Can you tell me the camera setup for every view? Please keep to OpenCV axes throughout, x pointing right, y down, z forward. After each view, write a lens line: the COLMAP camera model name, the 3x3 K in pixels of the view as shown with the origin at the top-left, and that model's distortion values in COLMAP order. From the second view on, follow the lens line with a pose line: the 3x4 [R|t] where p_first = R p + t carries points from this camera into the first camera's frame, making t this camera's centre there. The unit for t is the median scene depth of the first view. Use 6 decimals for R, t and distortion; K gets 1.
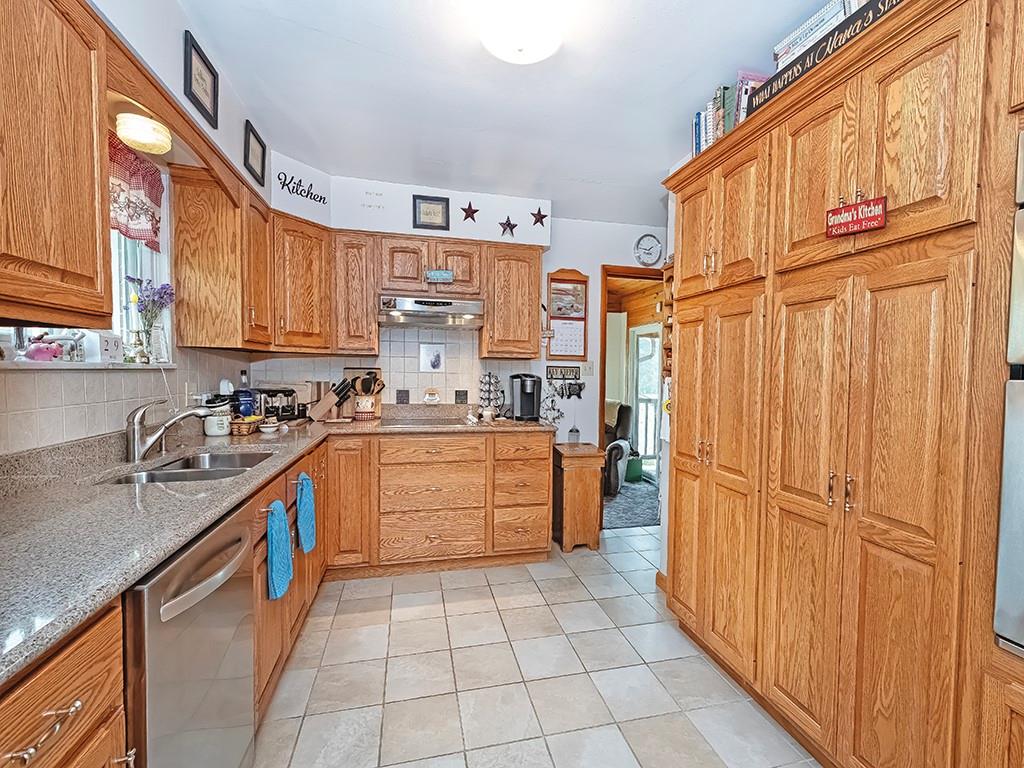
lens RADIAL K [[450.6, 0, 514.5], [0, 450.6, 384.2], [0, 0, 1]] dist [0.011988, -0.002338]
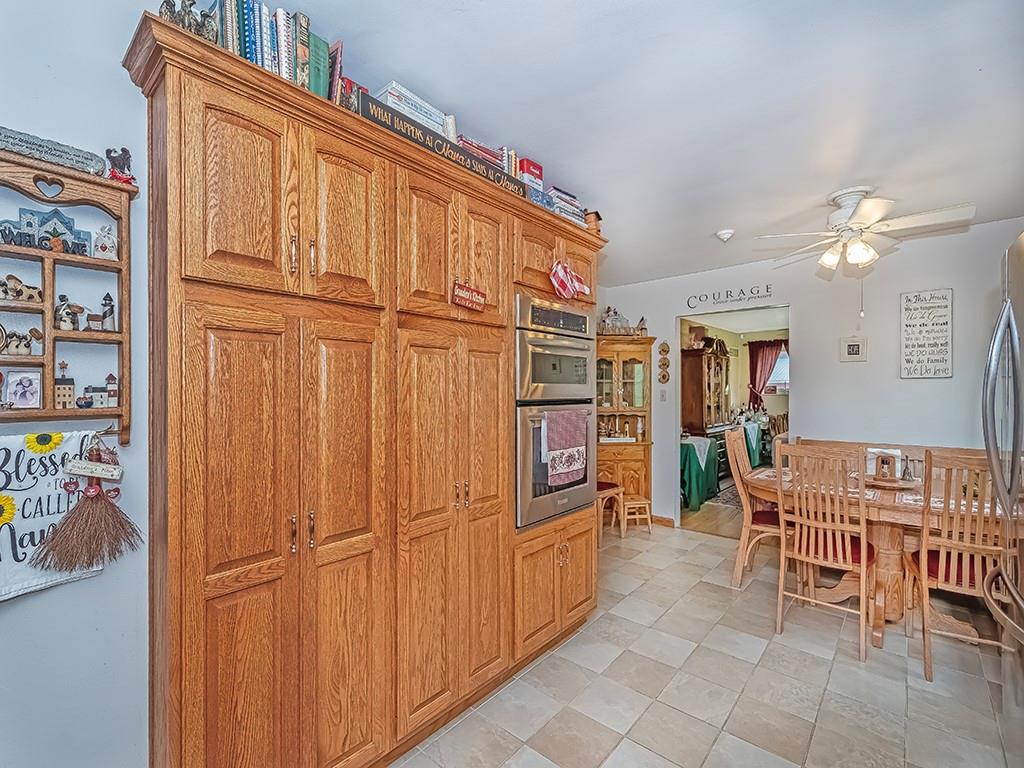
lens RADIAL K [[450.6, 0, 513.8], [0, 450.6, 390.7], [0, 0, 1]] dist [0.011988, -0.002338]
pose [[-0.586054, -0.010771, 0.810201, -0.447347], [0.025497, 0.999171, 0.031726, -0.111193], [-0.809871, 0.039251, -0.585294, 1.621687]]
